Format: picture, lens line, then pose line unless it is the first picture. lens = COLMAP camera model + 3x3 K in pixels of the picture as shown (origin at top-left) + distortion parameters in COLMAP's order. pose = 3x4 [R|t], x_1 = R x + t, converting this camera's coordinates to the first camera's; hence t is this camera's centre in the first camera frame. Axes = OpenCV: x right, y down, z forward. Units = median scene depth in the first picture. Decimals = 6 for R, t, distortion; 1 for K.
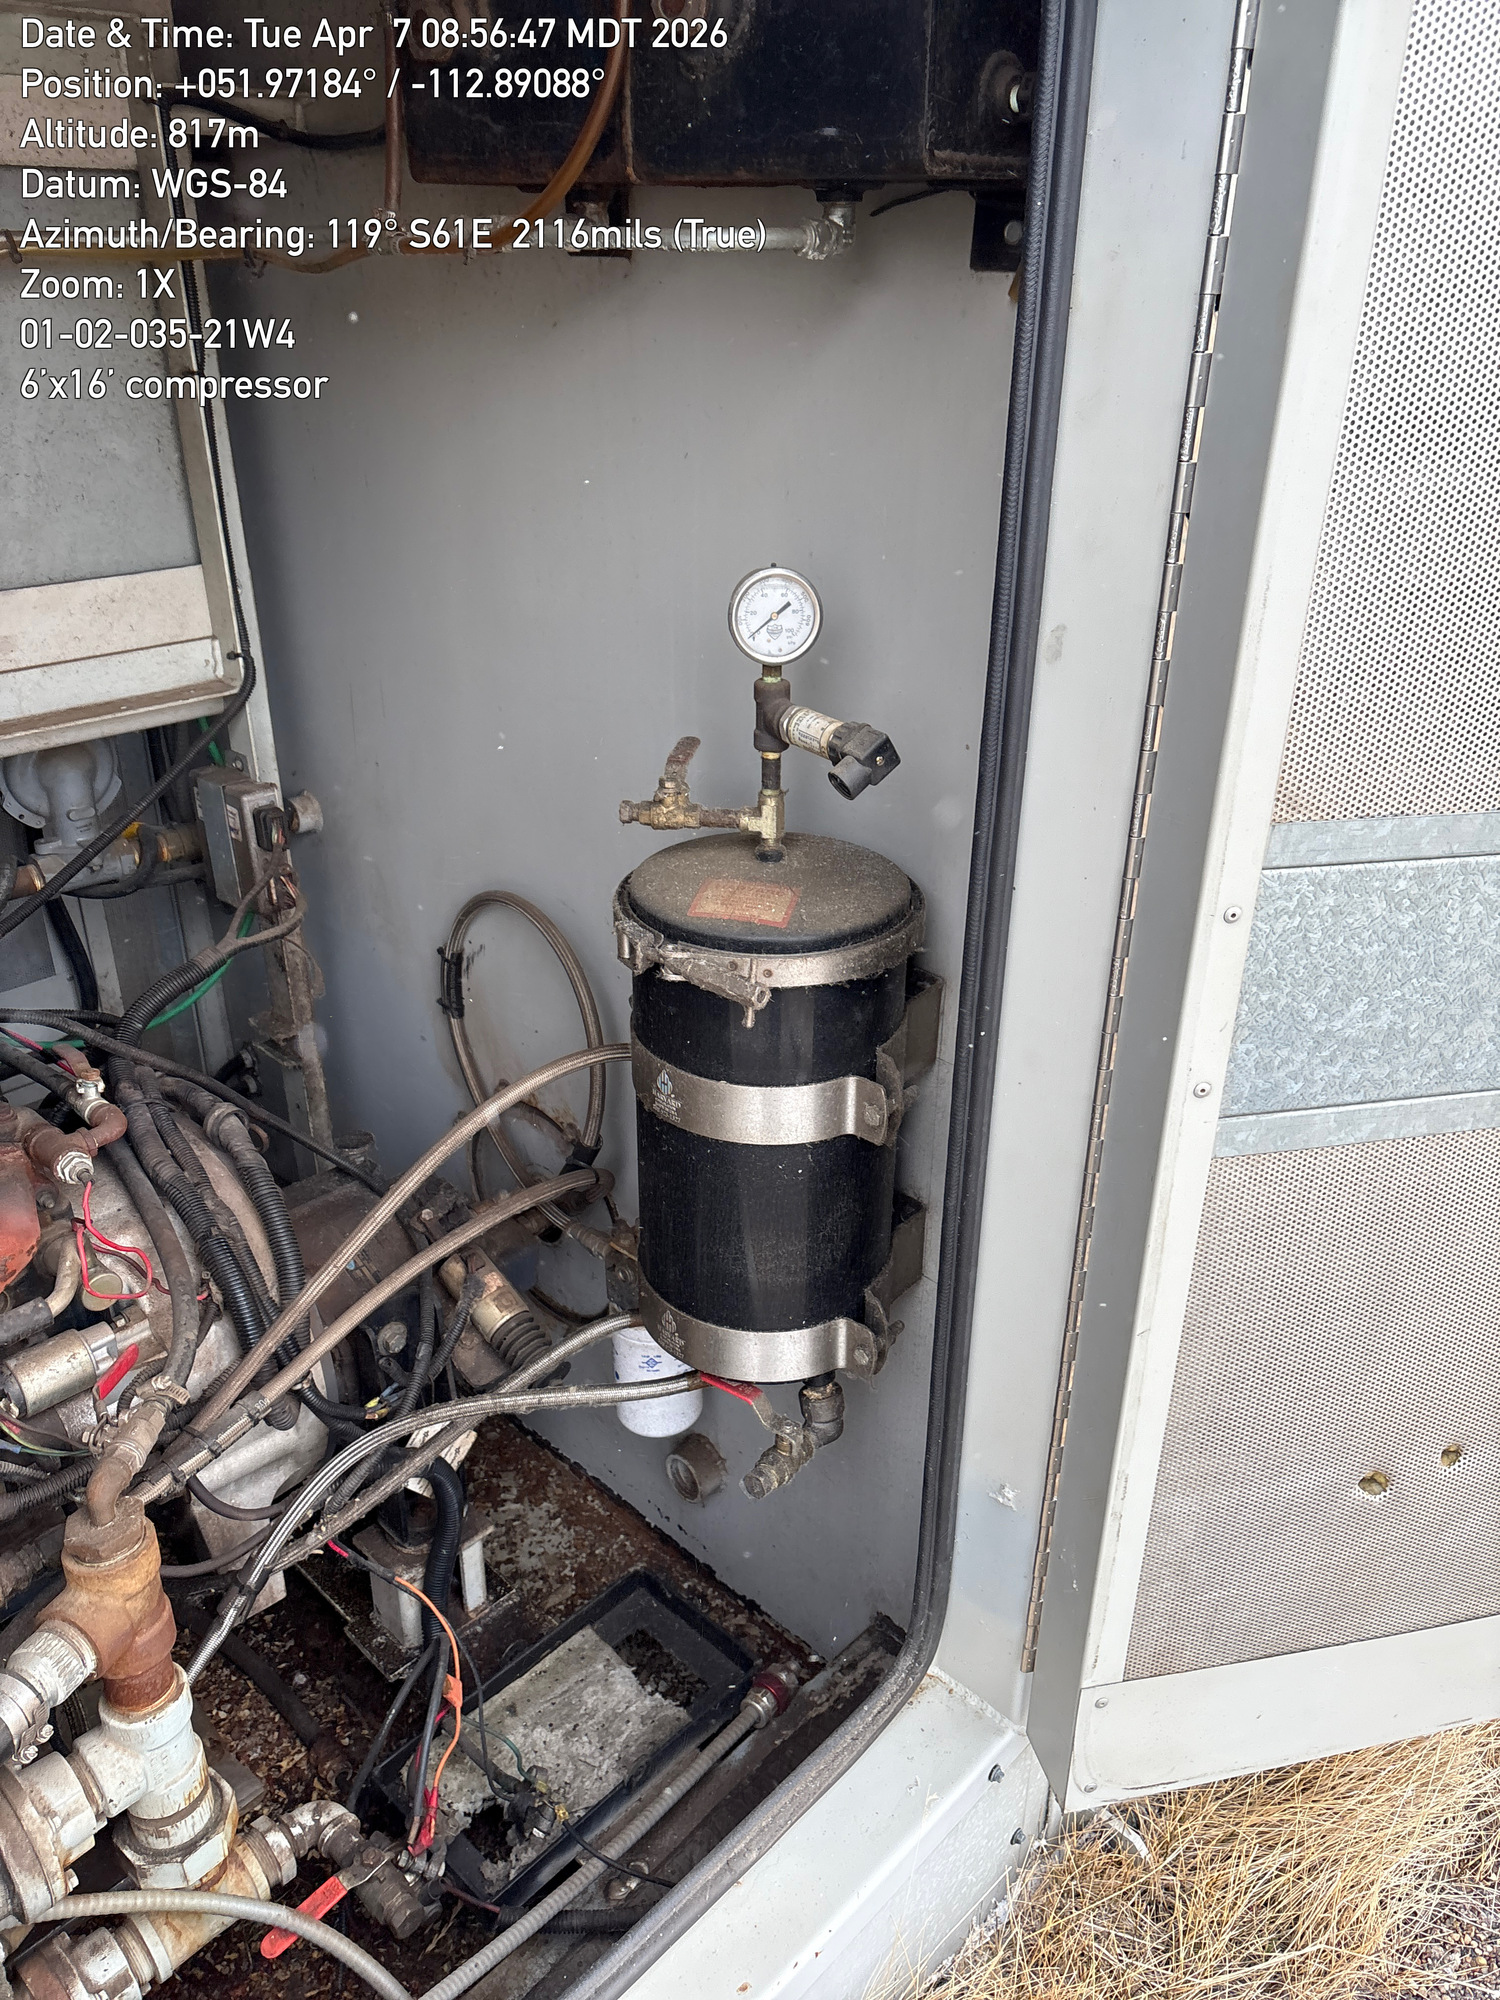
lens RADIAL K [[1483.8, 0, 752.2], [0, 1483.8, 1013.0], [0, 0, 1]] dist [0.061305, -0.067622]
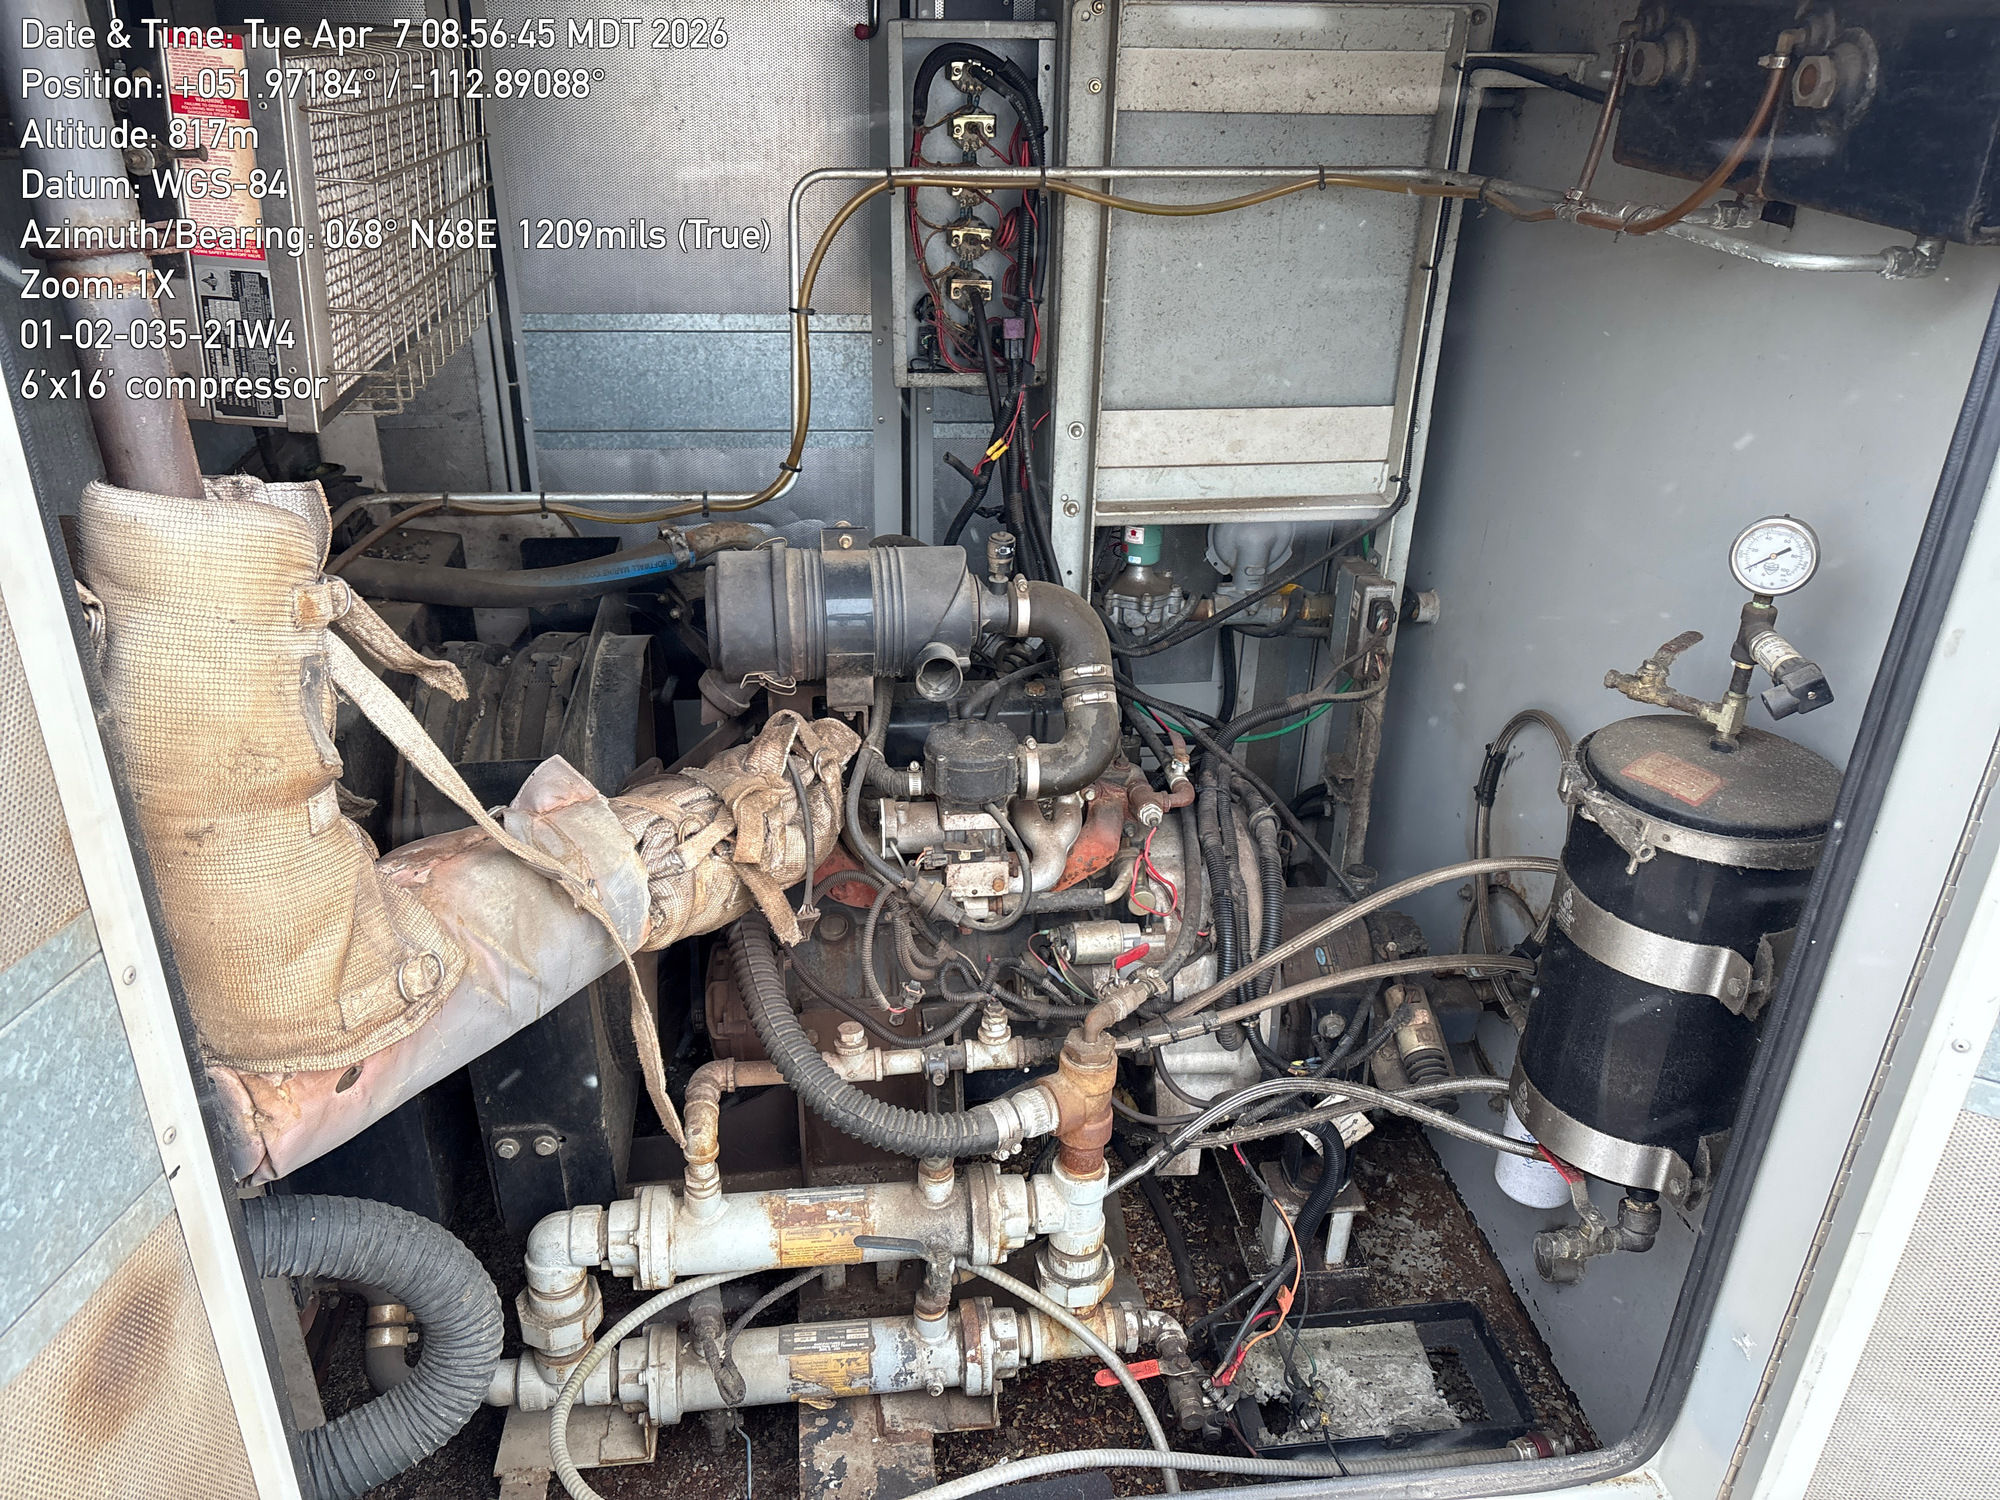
lens RADIAL K [[1483.8, 0, 1013.9], [0, 1483.8, 761.1], [0, 0, 1]] dist [0.061305, -0.067622]
pose [[0.785051, 0.292737, -0.545894, 0.208415], [-0.296946, 0.951273, 0.083084, -0.025769], [0.543616, 0.096876, 0.833724, -0.270271]]
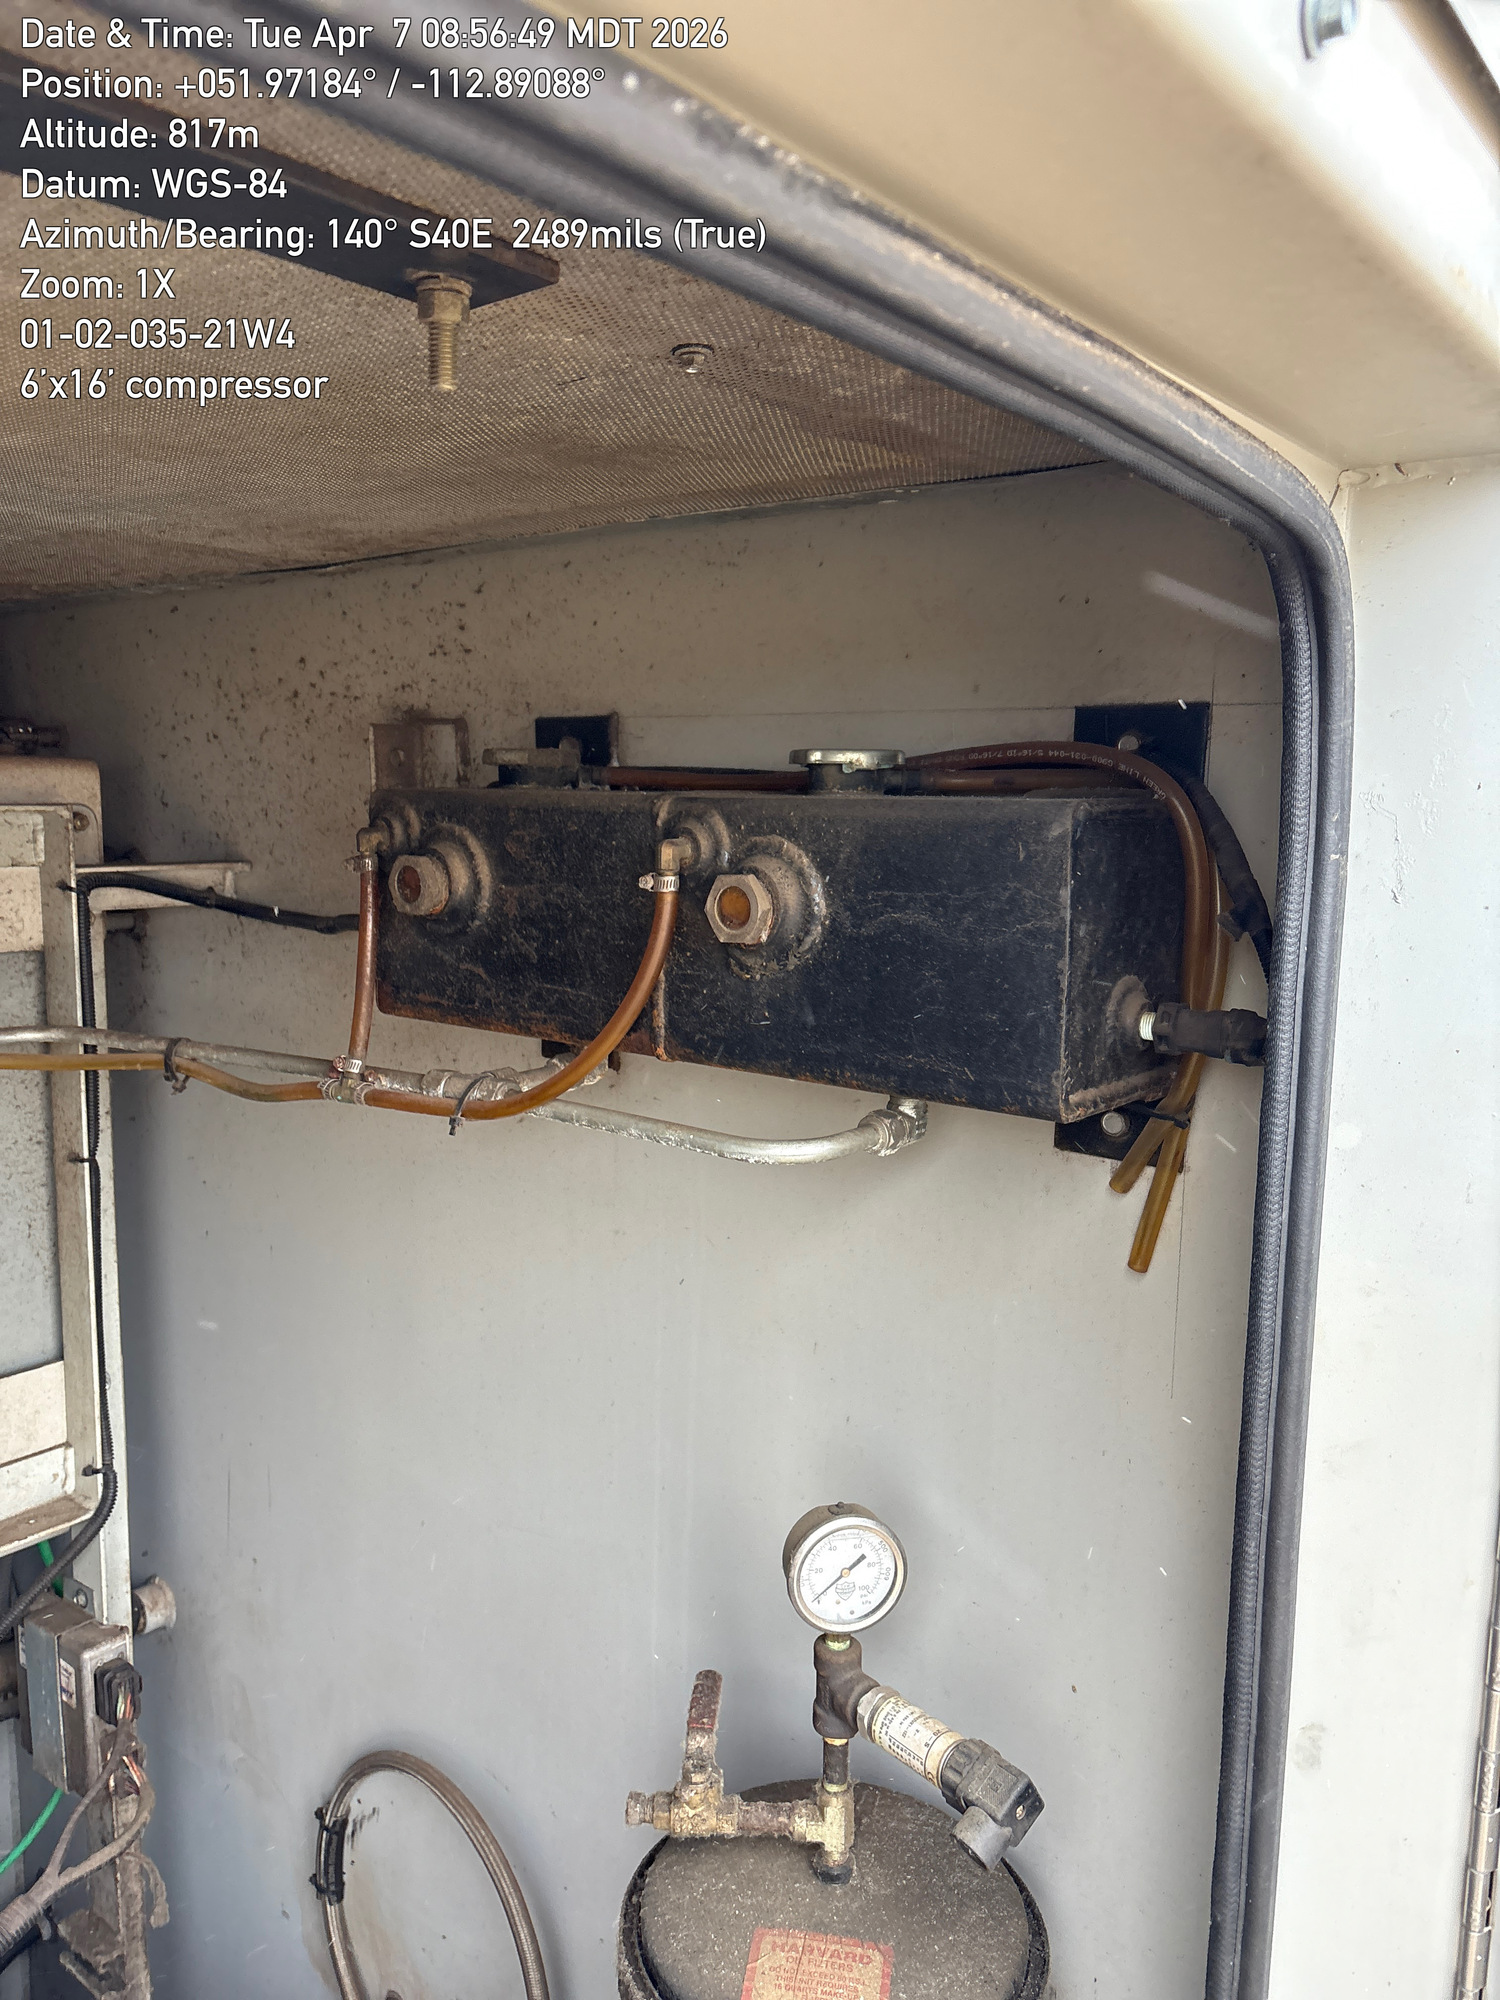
lens RADIAL K [[1531.4, 0, 715.2], [0, 1531.4, 1036.9], [0, 0, 1]] dist [0.061440, -0.086166]
pose [[0.996602, -0.005837, 0.082163, -0.100163], [0.031530, 0.948547, -0.315063, -0.241654], [-0.076097, 0.316583, 0.945507, 0.142083]]
